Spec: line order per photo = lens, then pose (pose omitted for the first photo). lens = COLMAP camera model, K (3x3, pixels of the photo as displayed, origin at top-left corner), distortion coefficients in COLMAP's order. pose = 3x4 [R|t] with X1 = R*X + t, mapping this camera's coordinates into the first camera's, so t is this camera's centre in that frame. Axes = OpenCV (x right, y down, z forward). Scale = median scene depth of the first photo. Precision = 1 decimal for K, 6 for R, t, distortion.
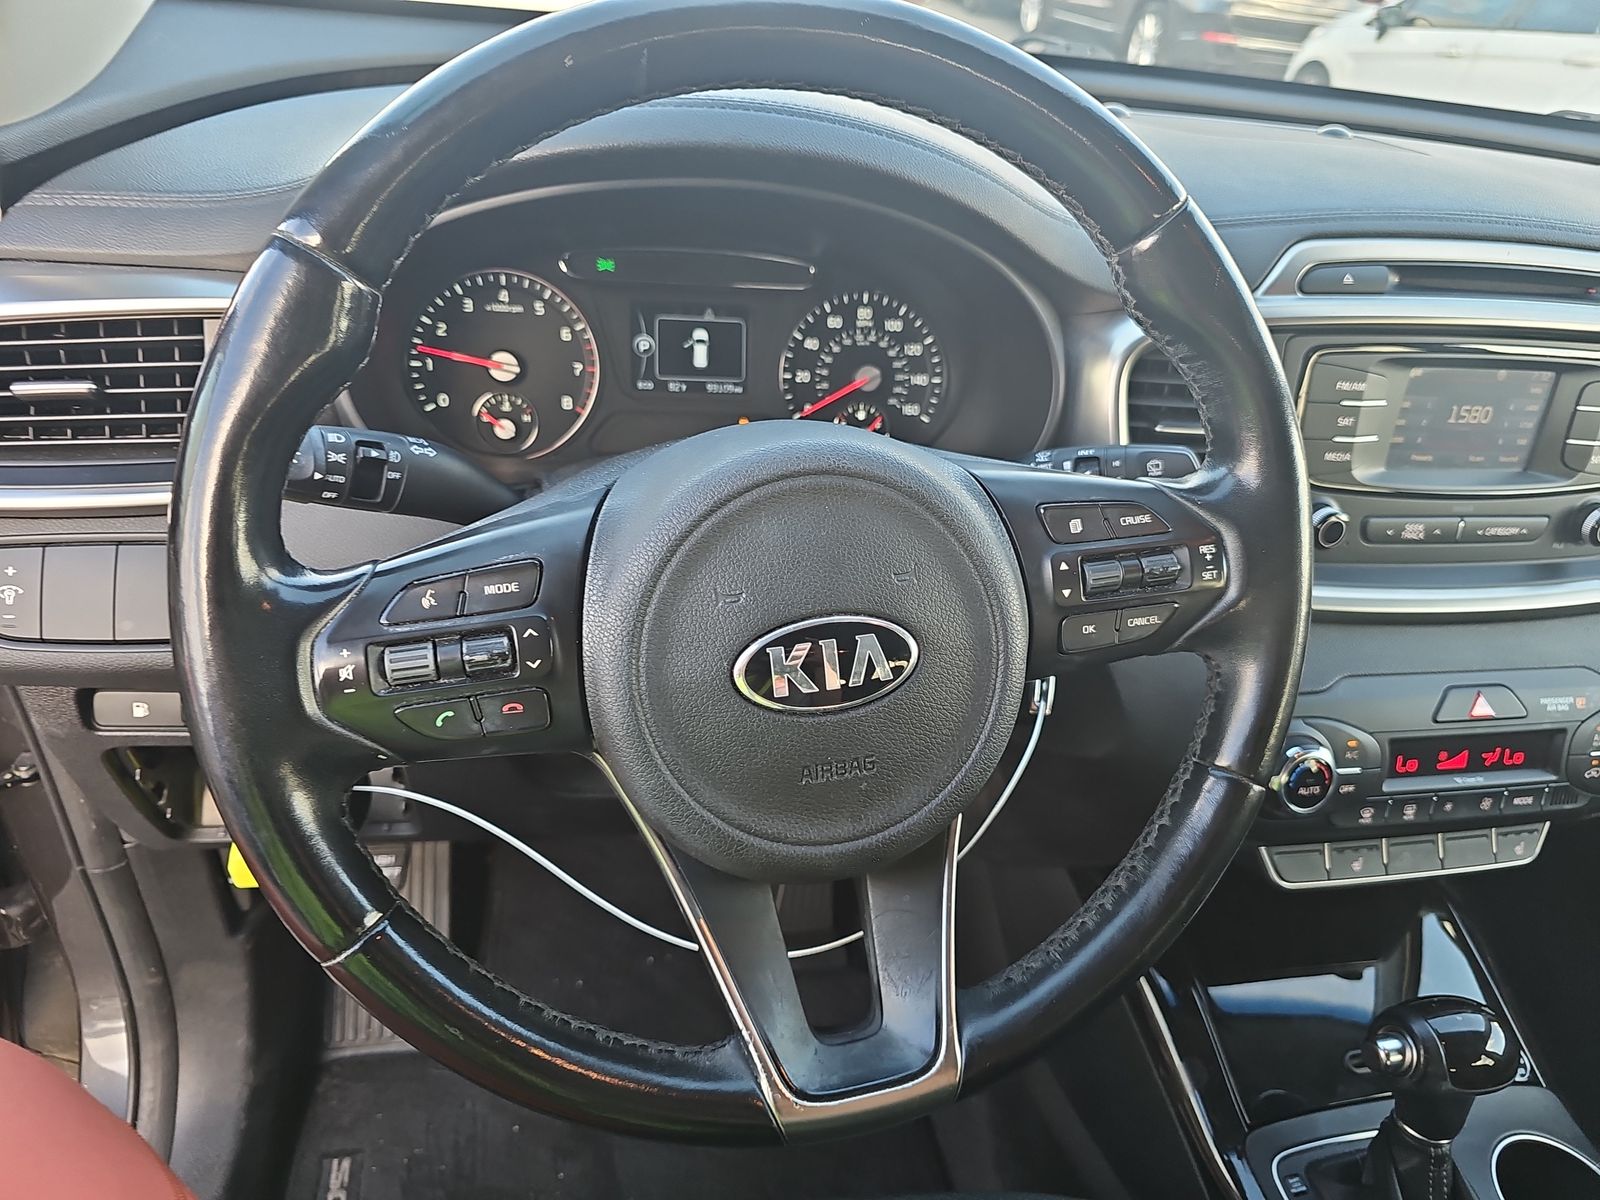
lens RADIAL K [[1085.0, 0, 800.5], [0, 1085.0, 601.5], [0, 0, 1]] dist [0.008340, -0.018590]
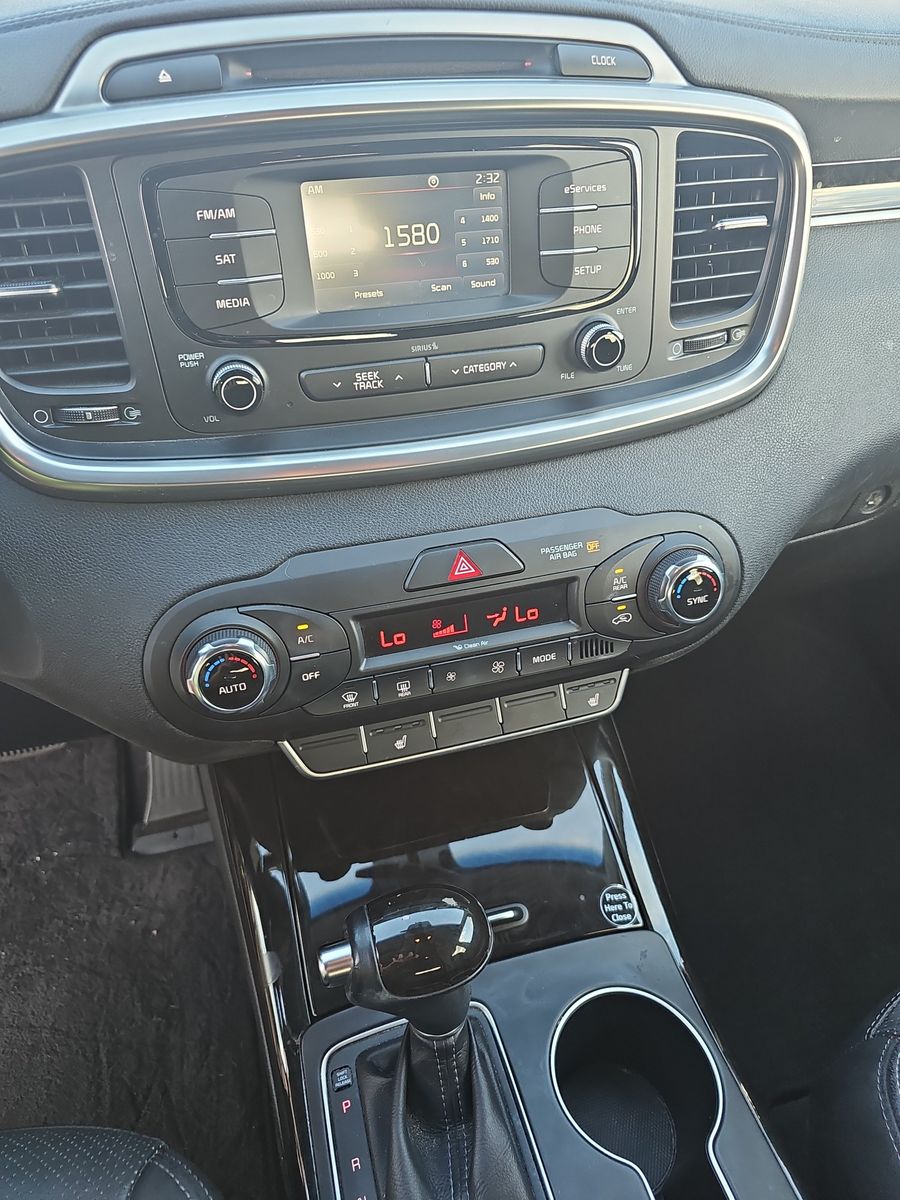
lens RADIAL K [[813.8, 0, 448.5], [0, 813.8, 595.1], [0, 0, 1]] dist [0.008340, -0.018590]
pose [[0.991706, -0.128374, -0.006356, 0.795357], [0.128365, 0.986698, 0.099749, 0.066285], [-0.006534, -0.099738, 0.994992, 0.413017]]
